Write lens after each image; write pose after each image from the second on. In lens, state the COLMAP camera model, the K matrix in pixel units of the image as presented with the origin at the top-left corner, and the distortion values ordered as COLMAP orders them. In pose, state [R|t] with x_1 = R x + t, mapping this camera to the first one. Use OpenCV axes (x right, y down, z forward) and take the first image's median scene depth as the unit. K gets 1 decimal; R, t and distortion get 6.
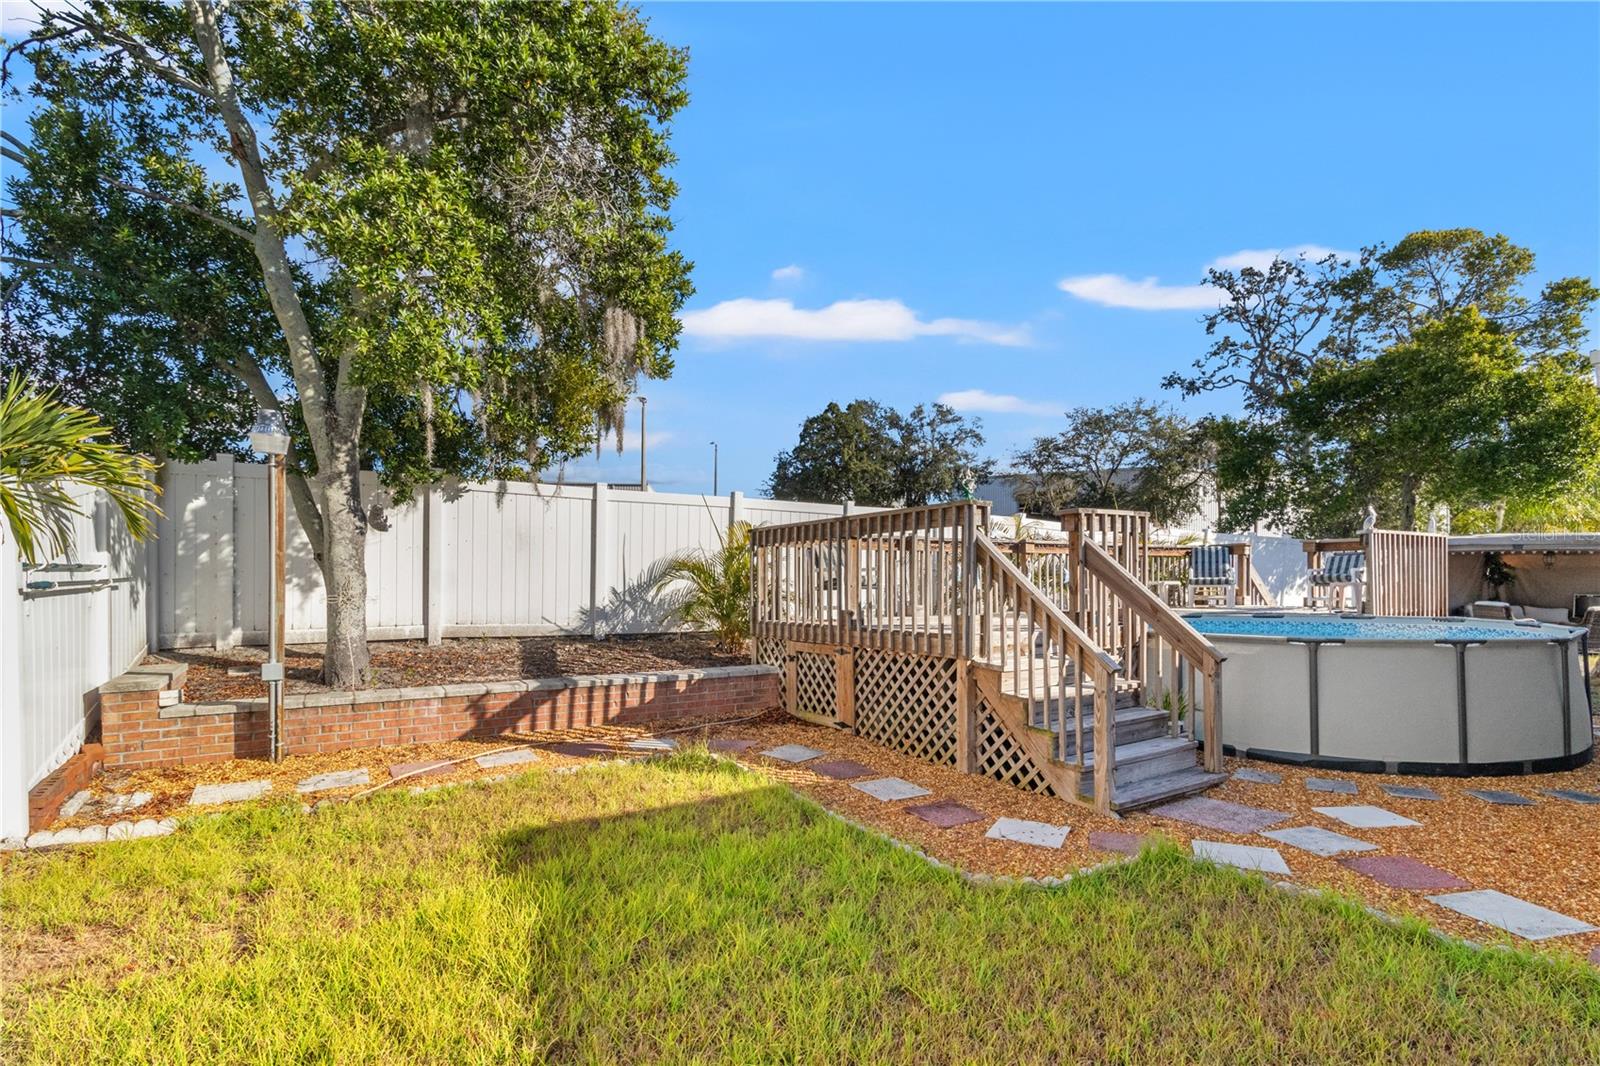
lens RADIAL K [[772.0, 0, 797.2], [0, 772.0, 536.7], [0, 0, 1]] dist [0.005974, -0.002481]
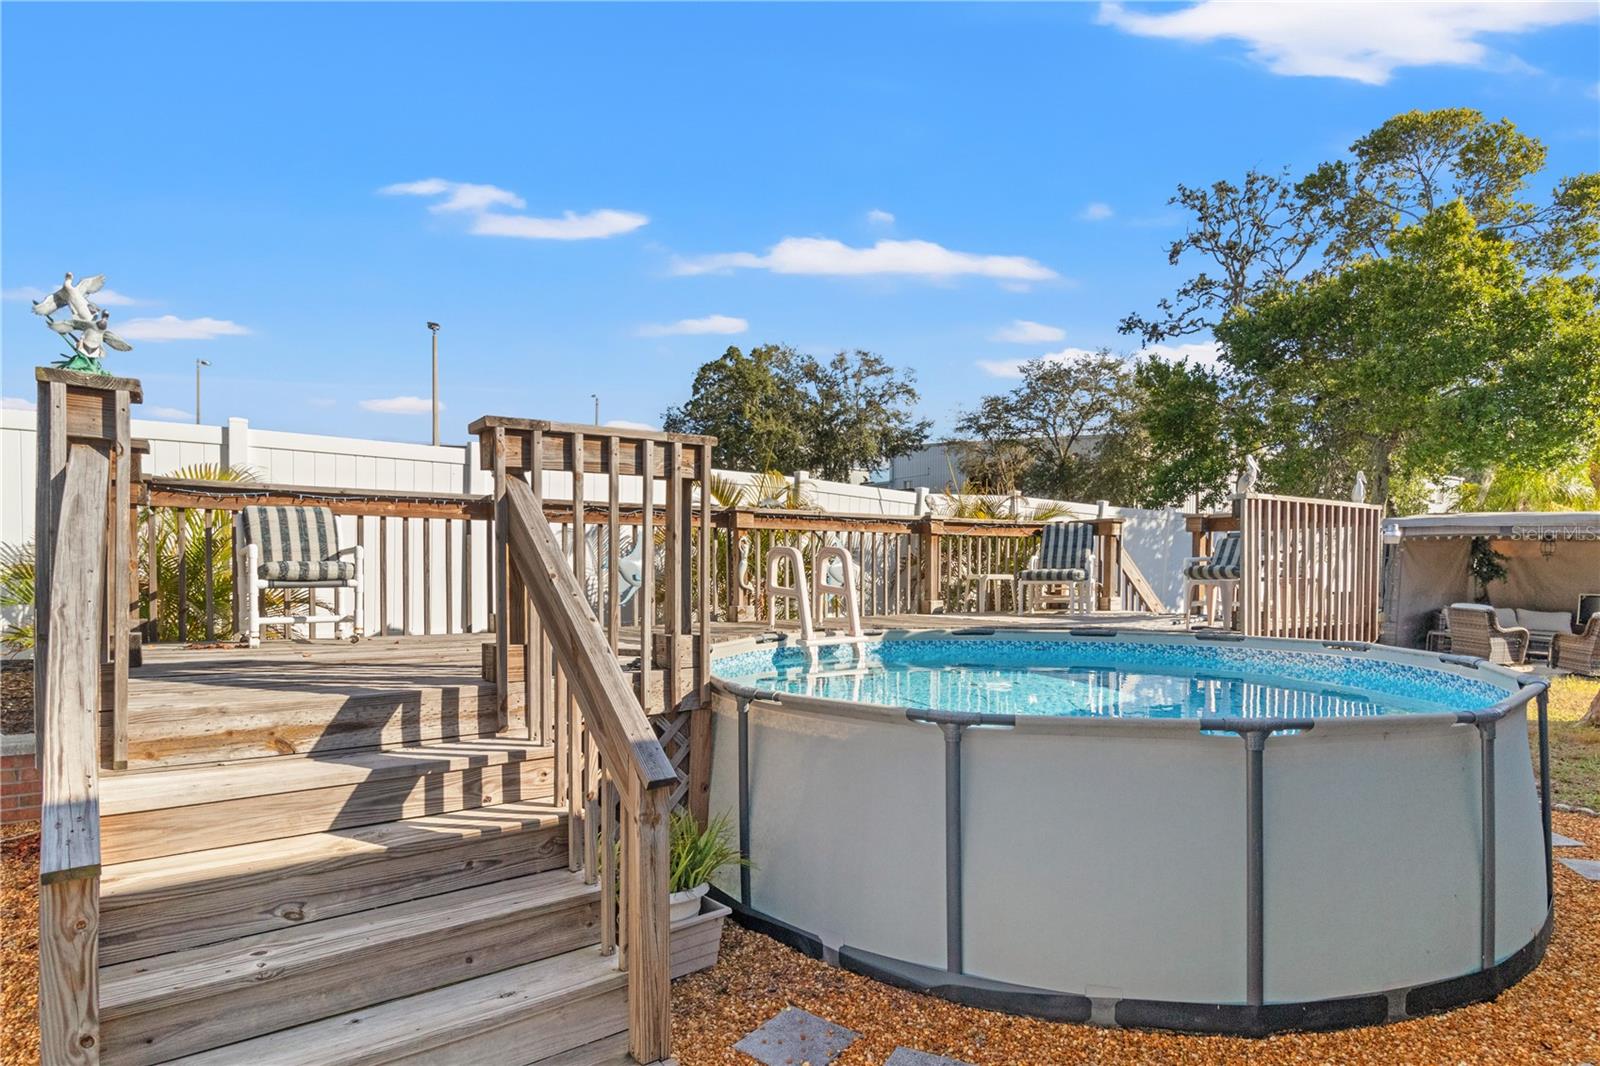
lens RADIAL K [[914.6, 0, 801.3], [0, 914.6, 536.0], [0, 0, 1]] dist [-0.000197, 0.002892]
pose [[0.997471, 0.008897, 0.070521, 0.148981], [-0.010407, 0.999724, 0.021075, 0.005720], [-0.070314, -0.021756, 0.997288, 0.134289]]
